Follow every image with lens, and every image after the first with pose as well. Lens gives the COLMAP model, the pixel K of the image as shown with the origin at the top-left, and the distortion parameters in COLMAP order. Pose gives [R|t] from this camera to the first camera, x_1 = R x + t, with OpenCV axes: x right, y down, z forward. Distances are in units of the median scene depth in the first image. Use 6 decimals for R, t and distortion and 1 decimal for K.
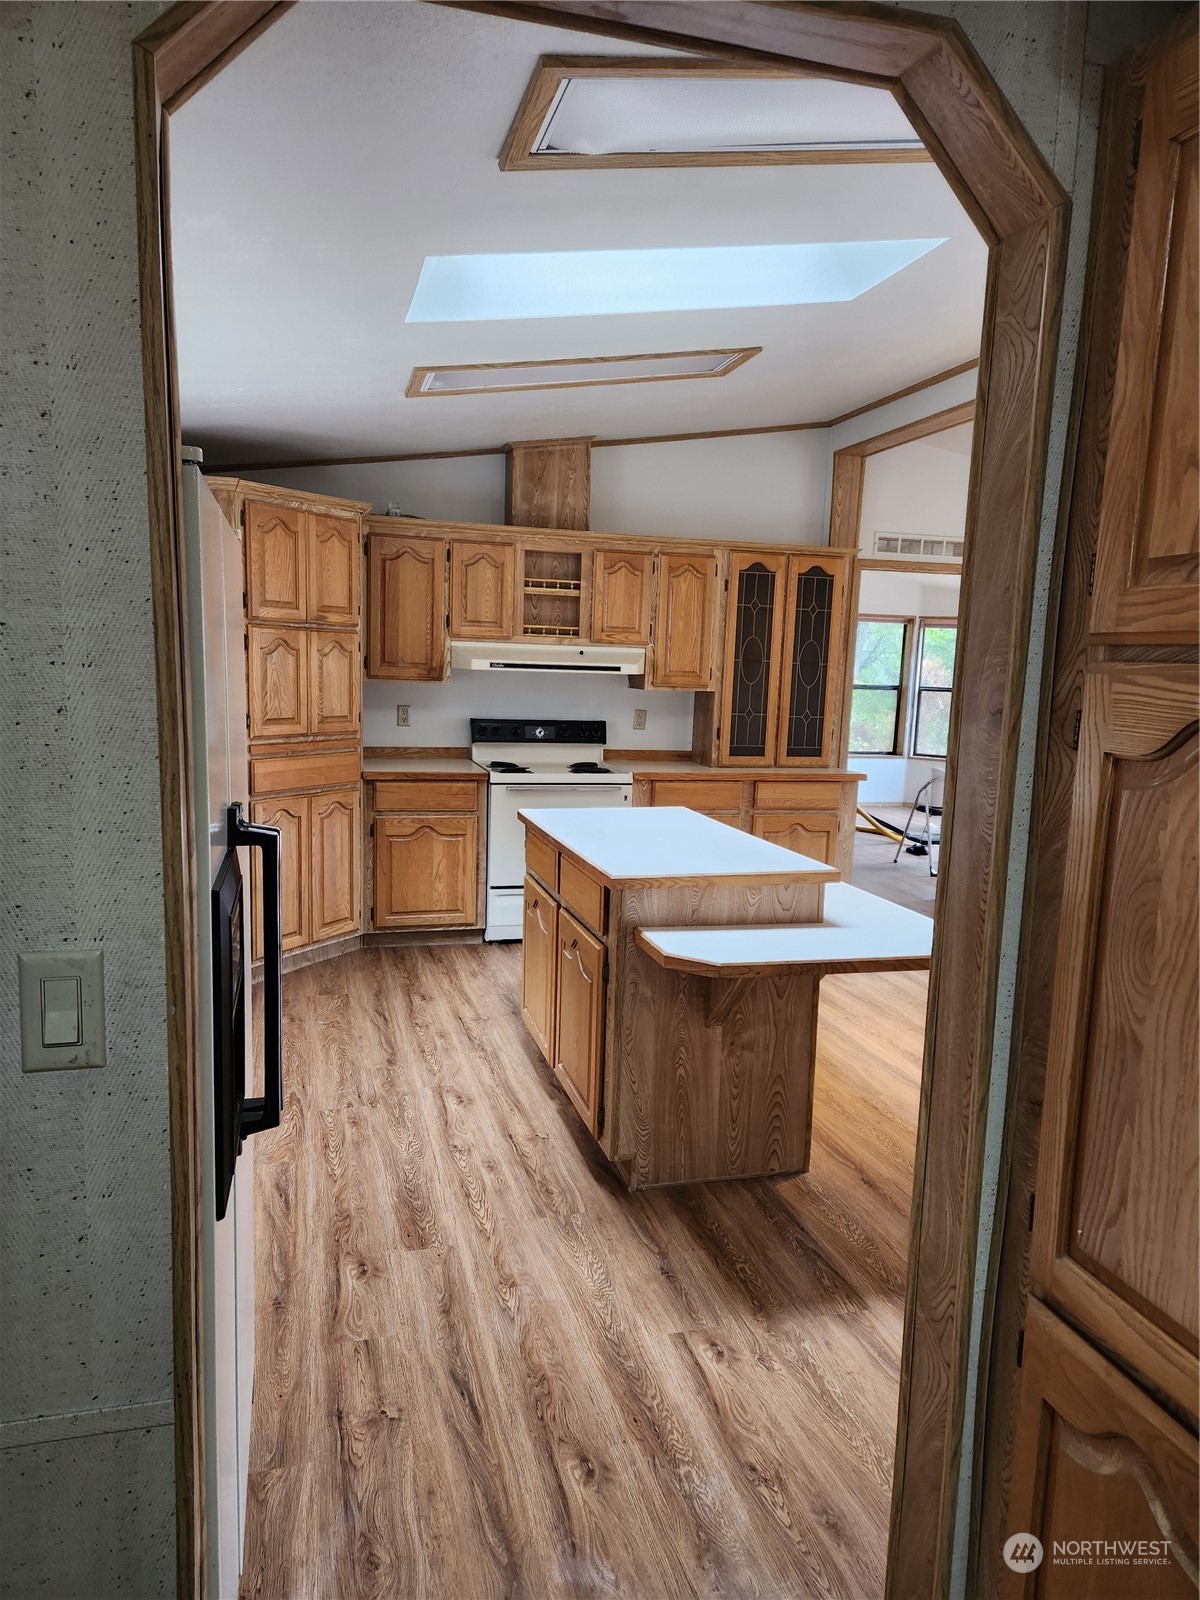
lens RADIAL K [[1060.7, 0, 605.8], [0, 1060.7, 831.2], [0, 0, 1]] dist [0.094485, -0.091046]
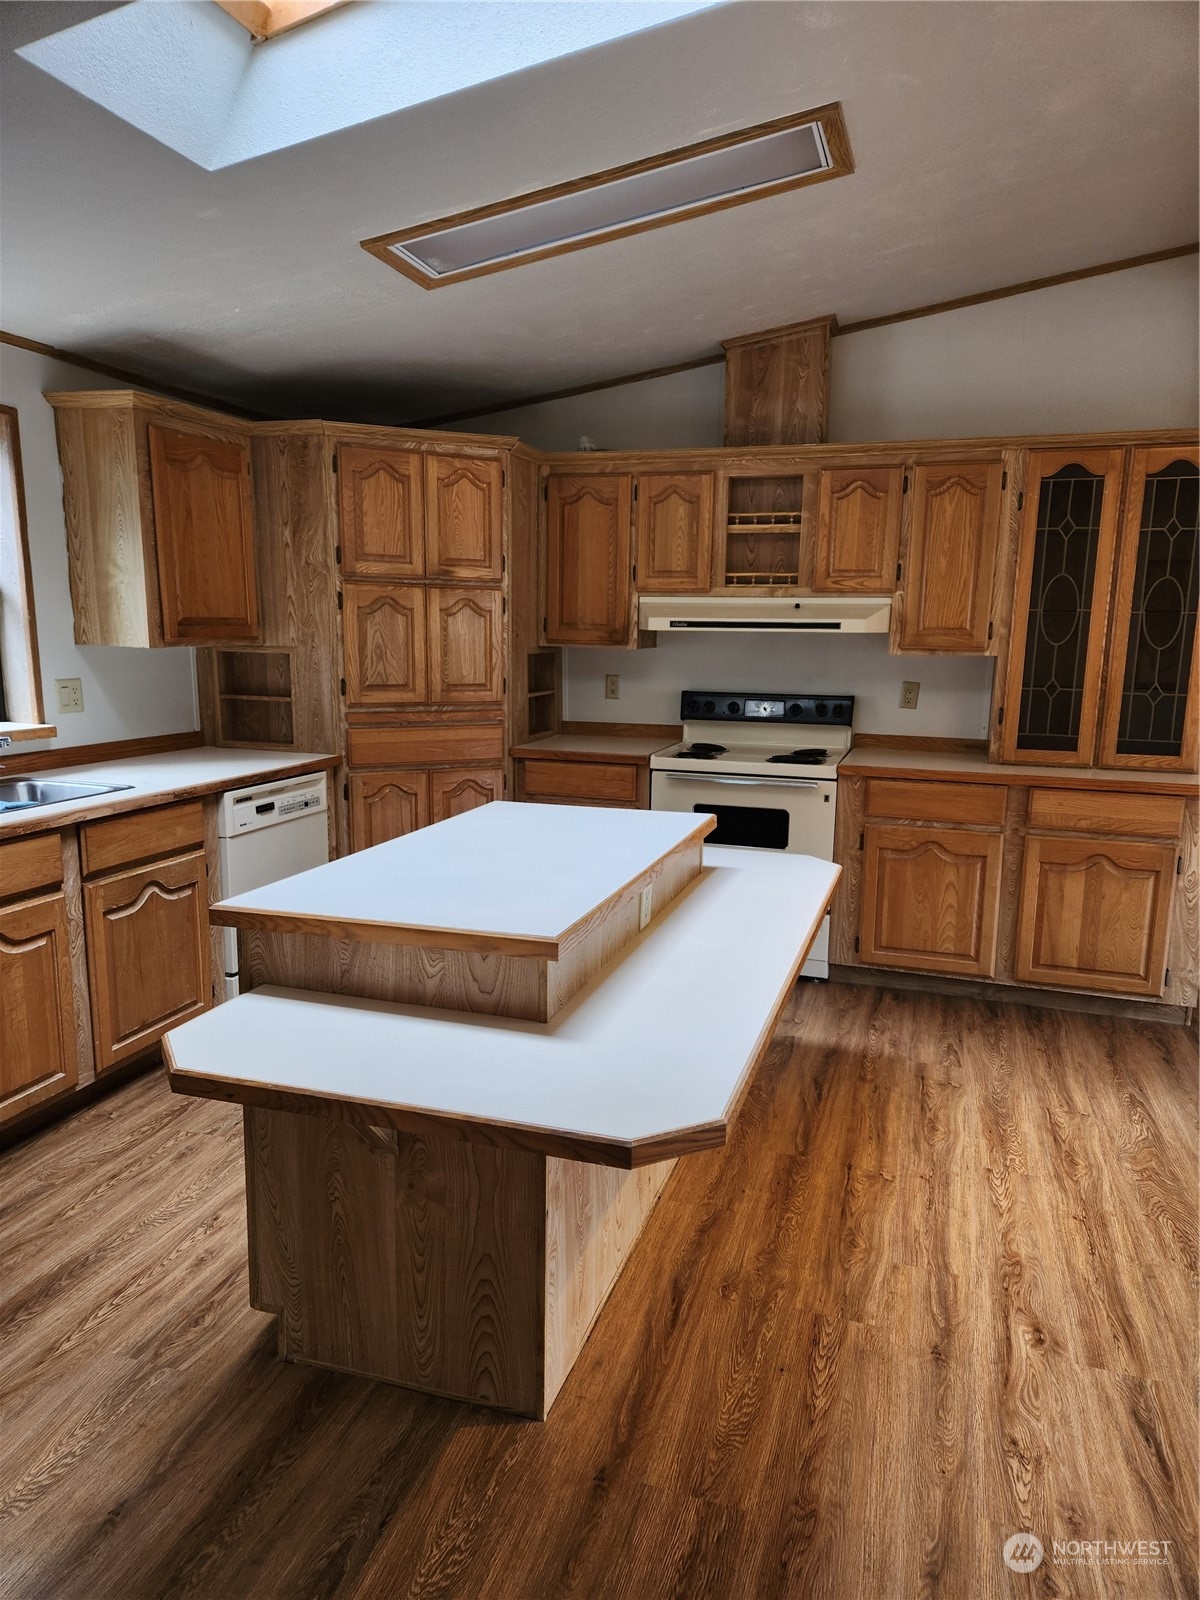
lens RADIAL K [[1060.7, 0, 605.8], [0, 1060.7, 831.2], [0, 0, 1]] dist [0.094485, -0.091046]
pose [[0.838355, 0.085282, -0.538413, 0.298350], [-0.075995, 0.996326, 0.039482, -0.026079], [0.539802, 0.007817, 0.841756, 0.282772]]
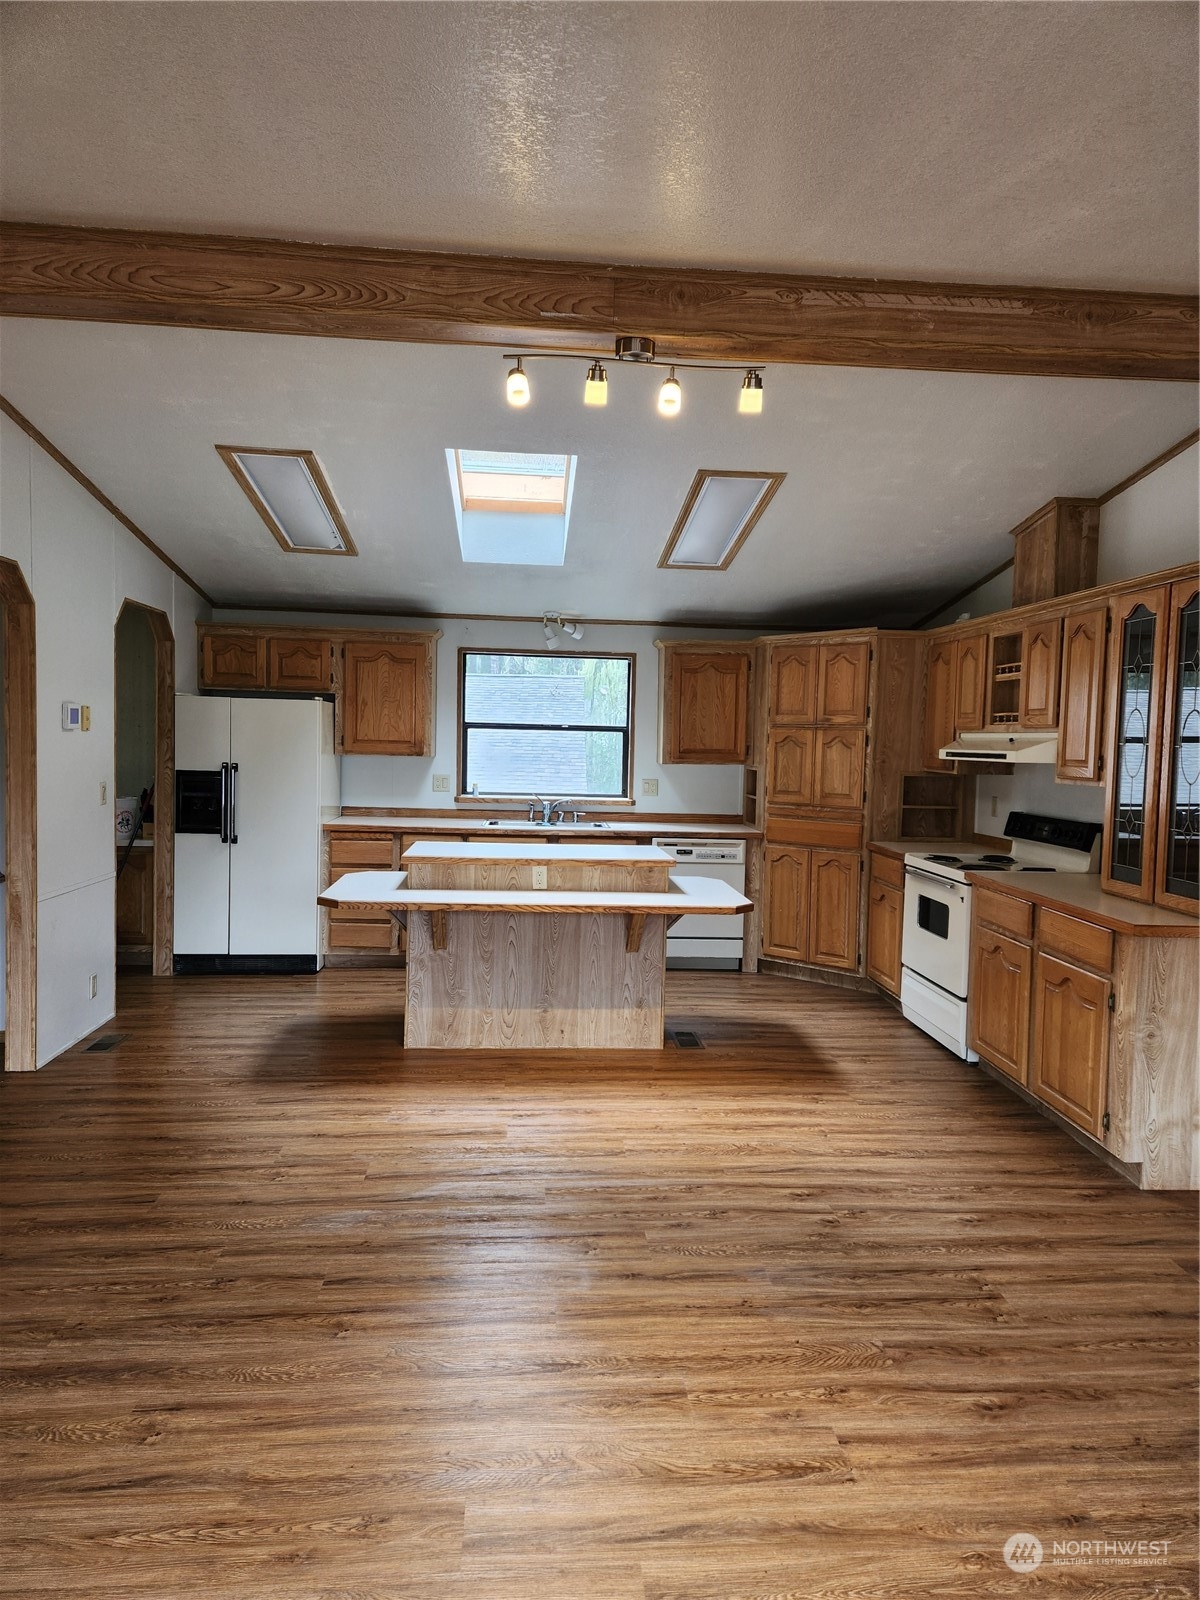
lens RADIAL K [[1060.7, 0, 605.8], [0, 1060.7, 831.2], [0, 0, 1]] dist [0.094485, -0.091046]
pose [[-0.196089, 0.047076, -0.979456, 0.959274], [-0.188900, 0.978325, 0.084840, -0.107453], [0.962219, 0.201656, -0.182946, 0.873826]]
